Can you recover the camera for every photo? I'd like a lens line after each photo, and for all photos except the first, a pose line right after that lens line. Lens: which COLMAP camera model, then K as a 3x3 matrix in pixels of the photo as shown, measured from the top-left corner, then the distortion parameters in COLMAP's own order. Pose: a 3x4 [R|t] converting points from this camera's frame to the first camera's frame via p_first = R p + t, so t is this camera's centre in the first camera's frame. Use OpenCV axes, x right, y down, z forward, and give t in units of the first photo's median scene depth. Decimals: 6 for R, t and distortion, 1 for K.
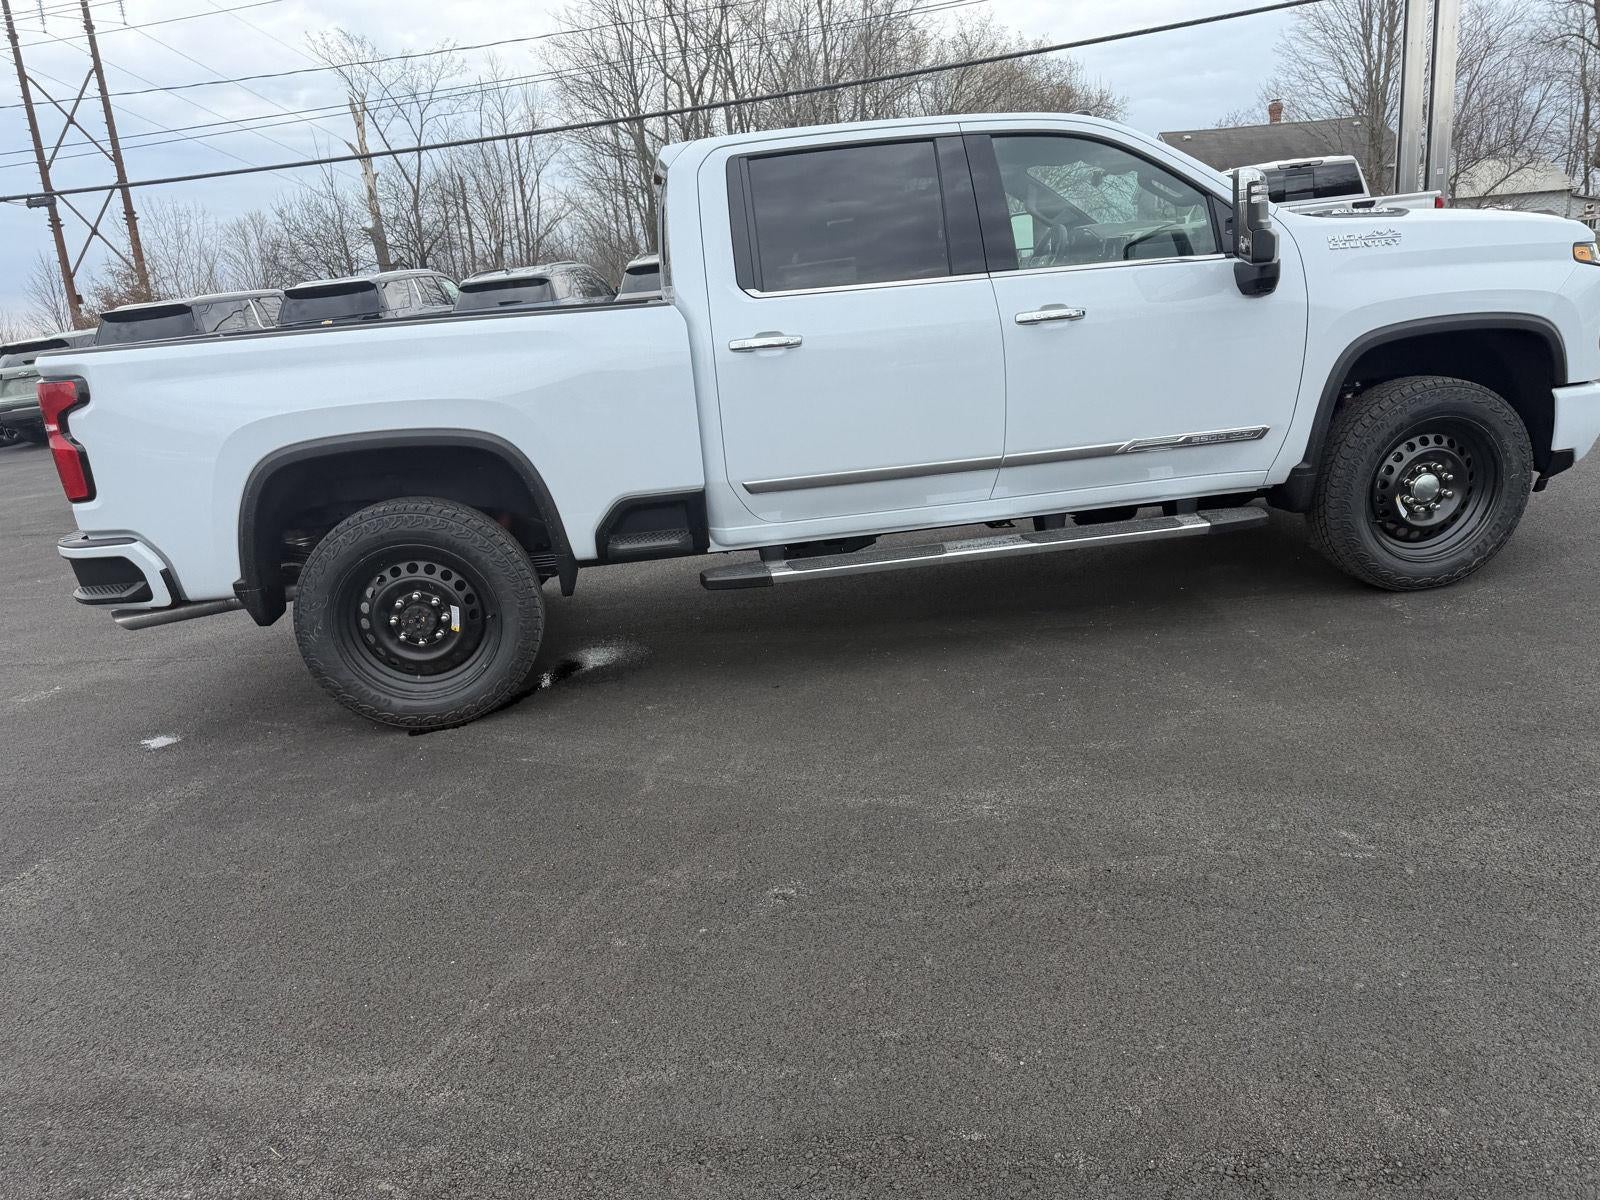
lens RADIAL K [[1131.4, 0, 799.6], [0, 1131.4, 601.3], [0, 0, 1]] dist [0.041286, -0.044147]
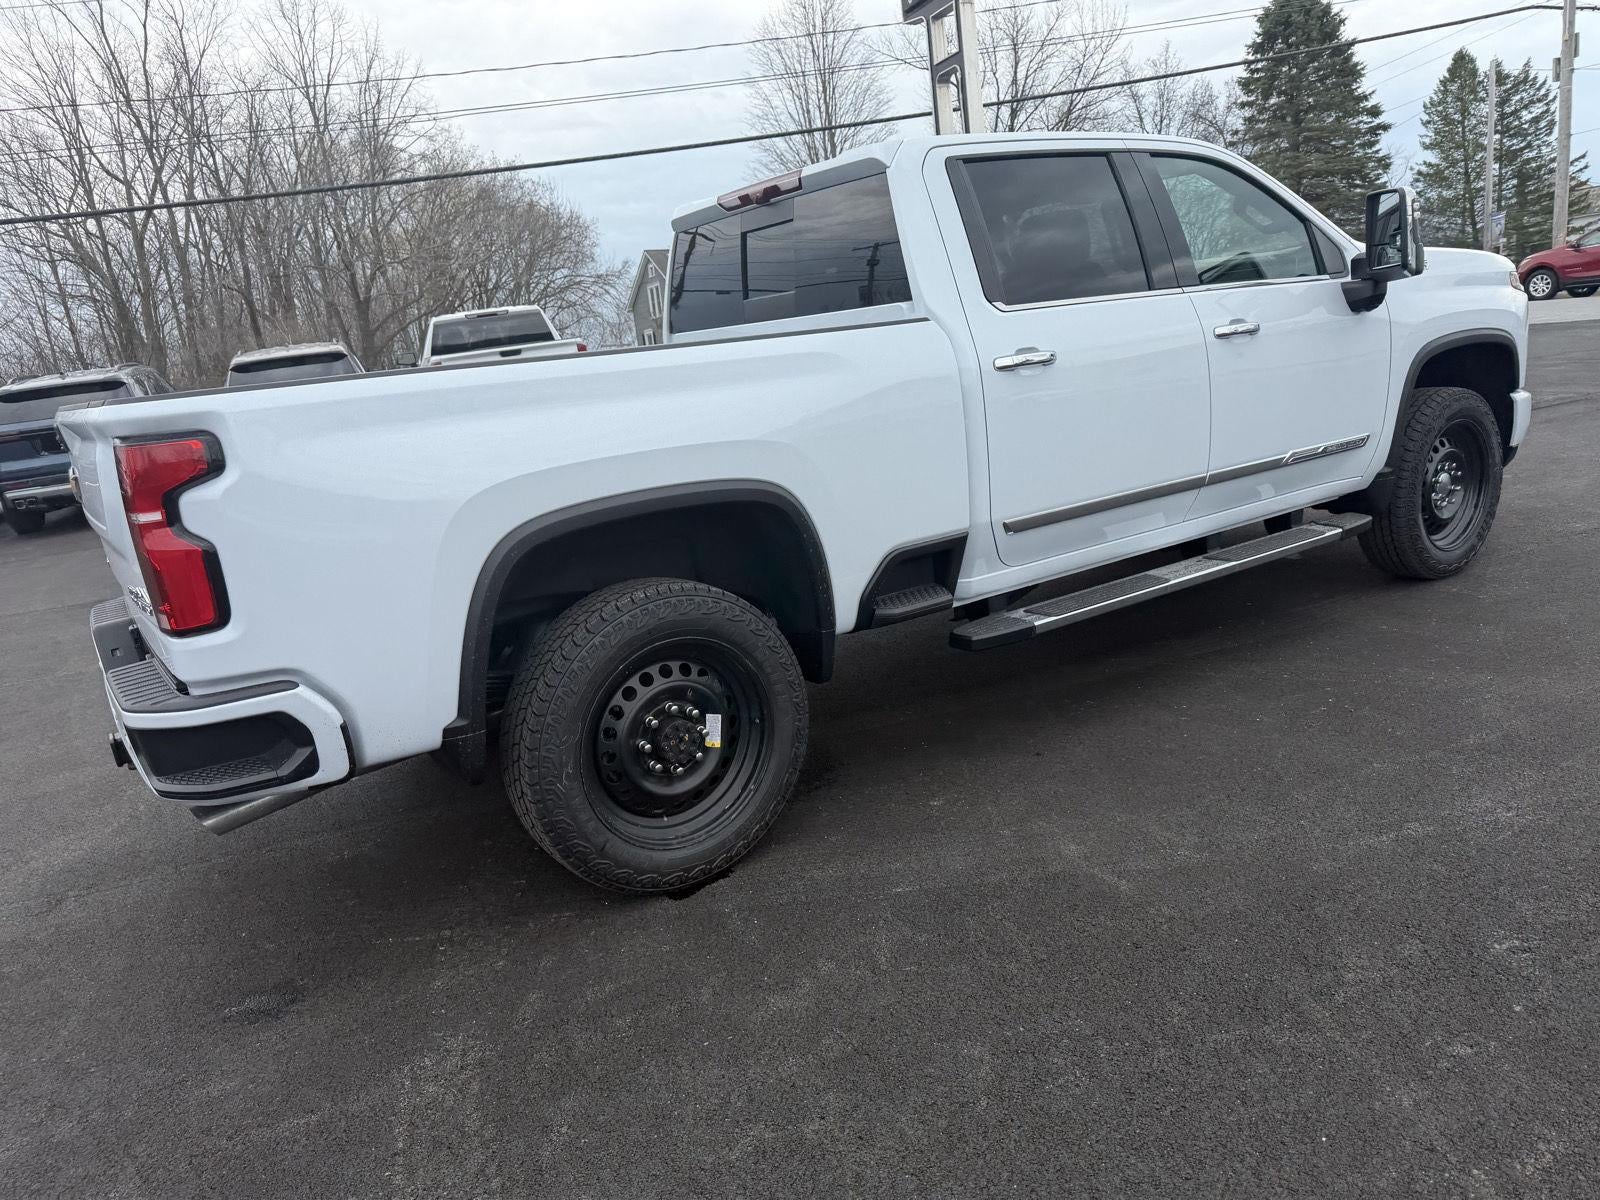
lens RADIAL K [[1131.4, 0, 786.3], [0, 1131.4, 599.0], [0, 0, 1]] dist [0.041286, -0.044147]
pose [[0.898390, -0.110873, 0.424975, -0.572950], [0.151761, 0.986377, -0.063481, -0.016633], [-0.412147, 0.121525, 0.902977, 0.291136]]
